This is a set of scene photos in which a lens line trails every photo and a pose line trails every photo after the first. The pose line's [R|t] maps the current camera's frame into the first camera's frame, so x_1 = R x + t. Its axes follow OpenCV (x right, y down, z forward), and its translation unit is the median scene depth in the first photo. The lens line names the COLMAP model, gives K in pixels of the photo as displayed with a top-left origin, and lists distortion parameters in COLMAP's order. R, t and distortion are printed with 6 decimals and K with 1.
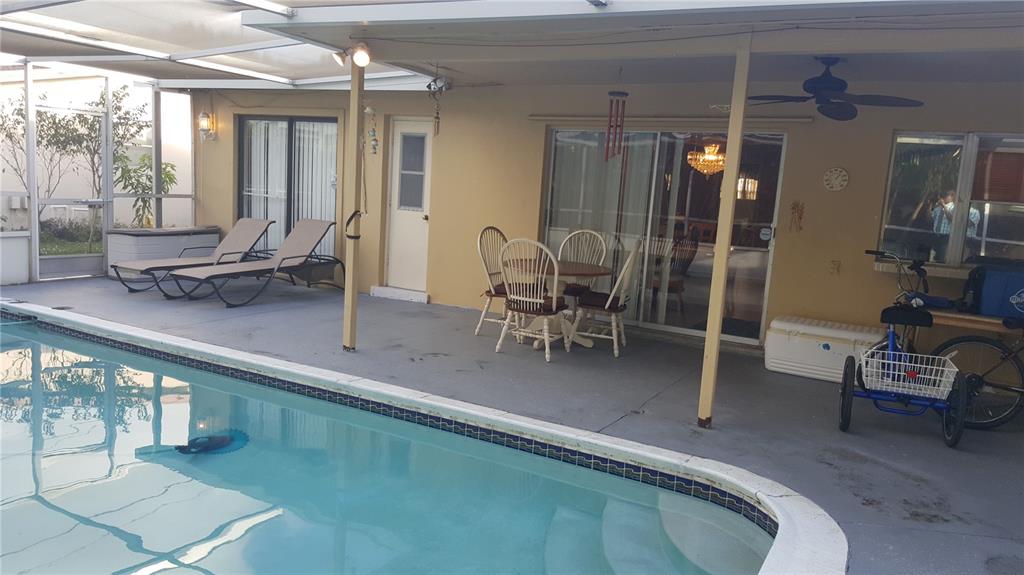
lens RADIAL K [[767.2, 0, 513.4], [0, 767.2, 292.6], [0, 0, 1]] dist [0.059820, -0.011773]
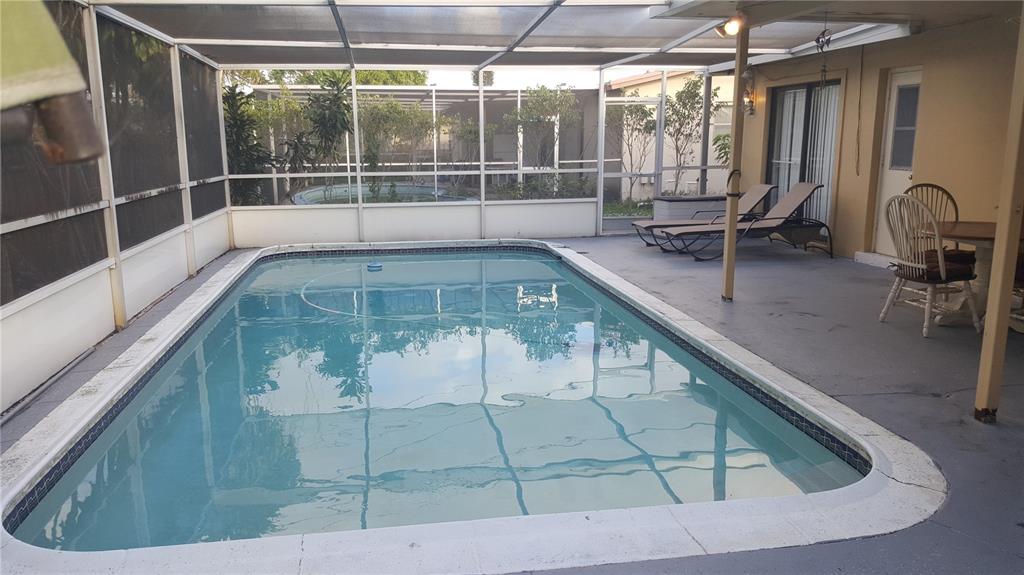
lens RADIAL K [[767.2, 0, 508.6], [0, 767.2, 285.4], [0, 0, 1]] dist [0.059820, -0.011773]
pose [[0.637767, 0.081834, -0.765869, 0.327800], [-0.064933, 0.996513, 0.052407, 0.013008], [0.767487, 0.016307, 0.640857, 0.050138]]
